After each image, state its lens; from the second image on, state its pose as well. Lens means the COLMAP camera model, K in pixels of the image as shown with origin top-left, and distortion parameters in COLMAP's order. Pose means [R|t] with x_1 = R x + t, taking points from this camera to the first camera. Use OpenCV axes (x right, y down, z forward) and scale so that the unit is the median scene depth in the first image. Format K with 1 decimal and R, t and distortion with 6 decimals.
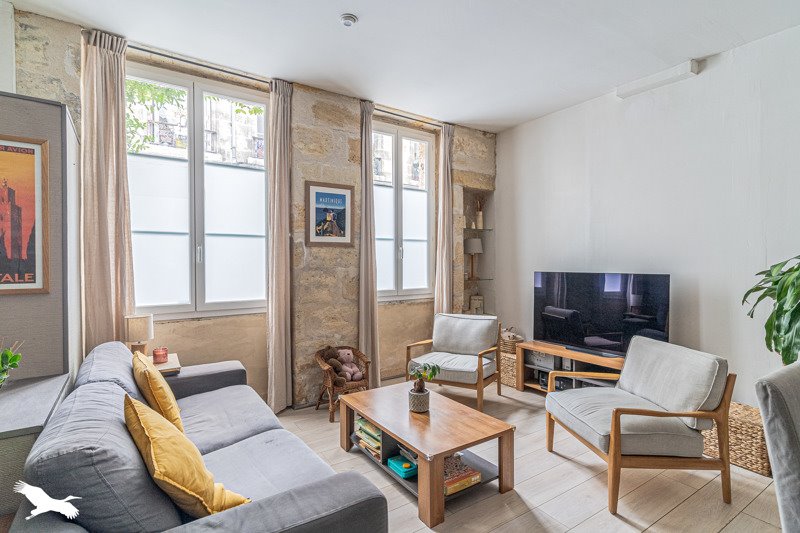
lens RADIAL K [[397.4, 0, 403.8], [0, 397.4, 261.8], [0, 0, 1]] dist [0.004229, 0.000567]
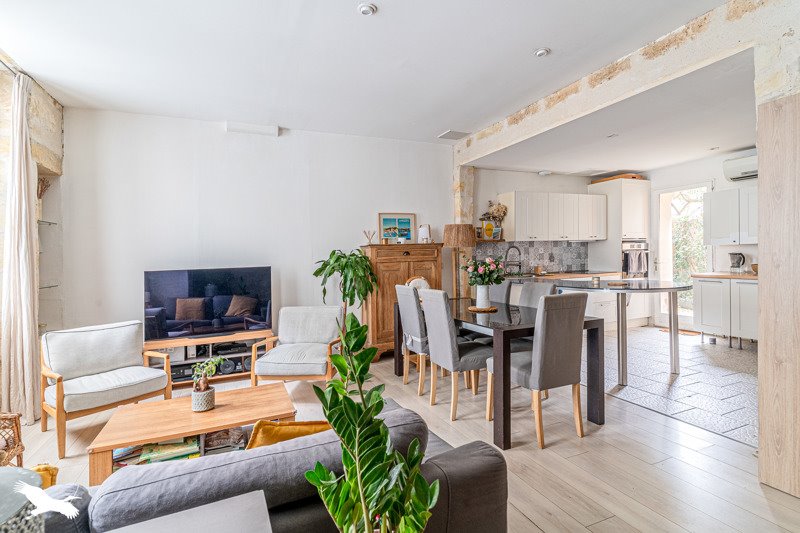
lens RADIAL K [[397.4, 0, 405.3], [0, 397.4, 263.3], [0, 0, 1]] dist [0.004229, 0.000567]
pose [[0.176168, -0.018552, 0.984185, -0.601924], [0.020752, 0.999670, 0.015129, 0.002972], [-0.984141, 0.017759, 0.176495, 0.226739]]
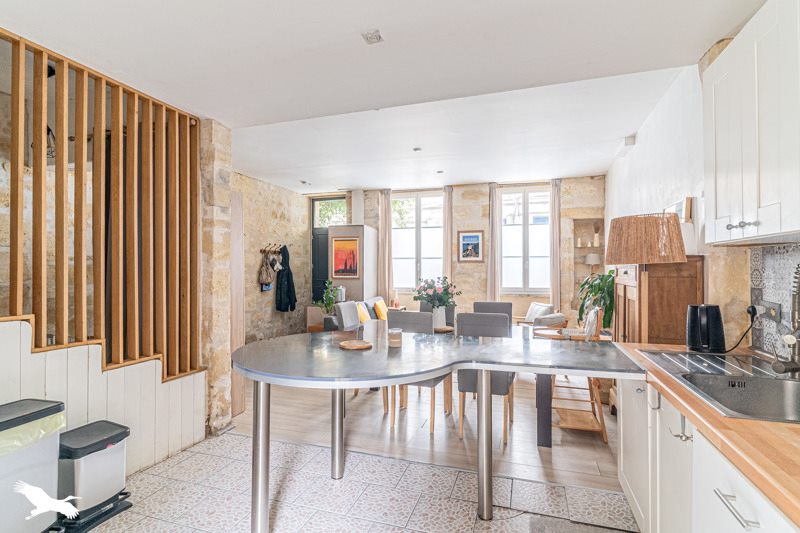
lens RADIAL K [[397.4, 0, 401.0], [0, 397.4, 264.2], [0, 0, 1]] dist [0.004229, 0.000567]
pose [[0.619240, -0.003815, -0.785193, 1.133429], [-0.001704, 0.999979, -0.006202, -0.016802], [0.785200, 0.005178, 0.619220, -0.484428]]
